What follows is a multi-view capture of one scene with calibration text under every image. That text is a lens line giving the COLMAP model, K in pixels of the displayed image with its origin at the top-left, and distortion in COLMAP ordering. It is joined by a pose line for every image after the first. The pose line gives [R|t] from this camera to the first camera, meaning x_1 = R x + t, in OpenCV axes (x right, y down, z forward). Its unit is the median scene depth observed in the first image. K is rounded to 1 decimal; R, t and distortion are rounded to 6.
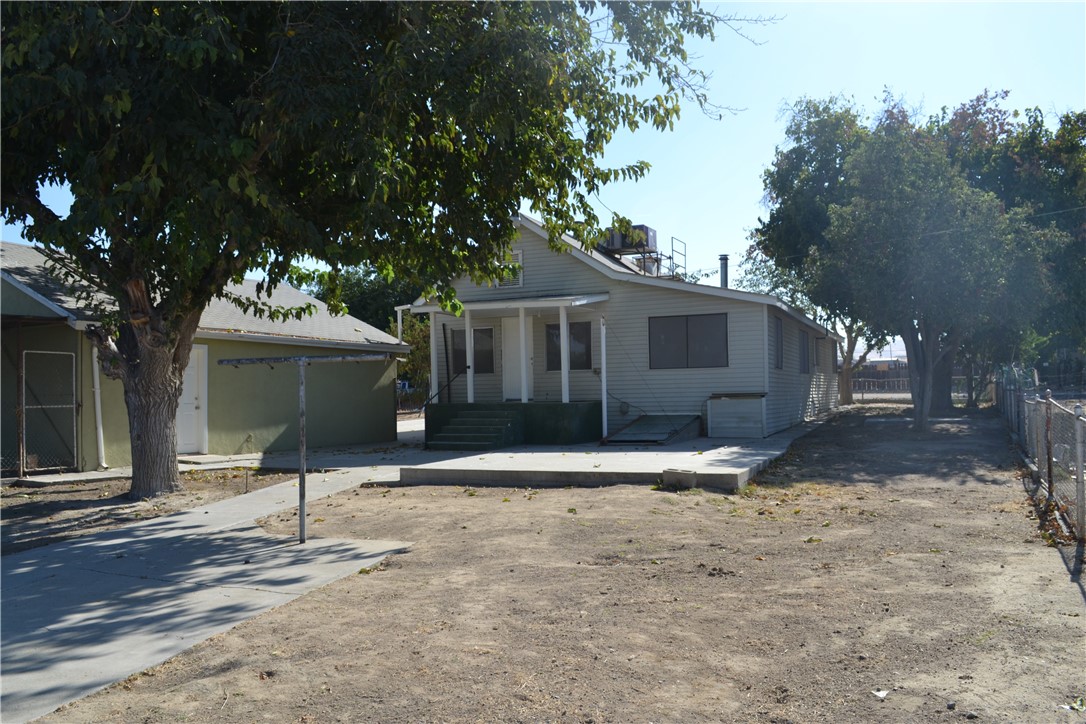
lens RADIAL K [[885.6, 0, 542.1], [0, 885.6, 374.2], [0, 0, 1]] dist [-0.081453, 0.001955]
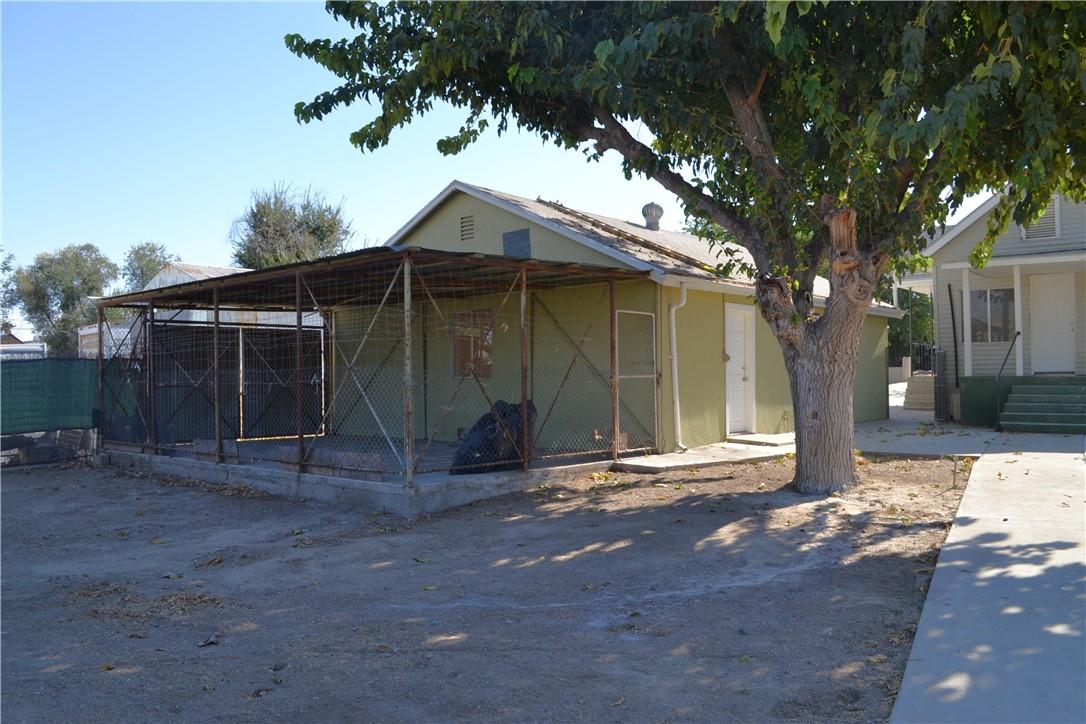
lens RADIAL K [[866.7, 0, 543.0], [0, 866.7, 362.0], [0, 0, 1]] dist [-0.082528, 0.008232]
pose [[0.961689, 0.003686, -0.274118, -0.399392], [0.000282, 0.999896, 0.014435, 0.010349], [0.274143, -0.013960, 0.961588, 0.148627]]
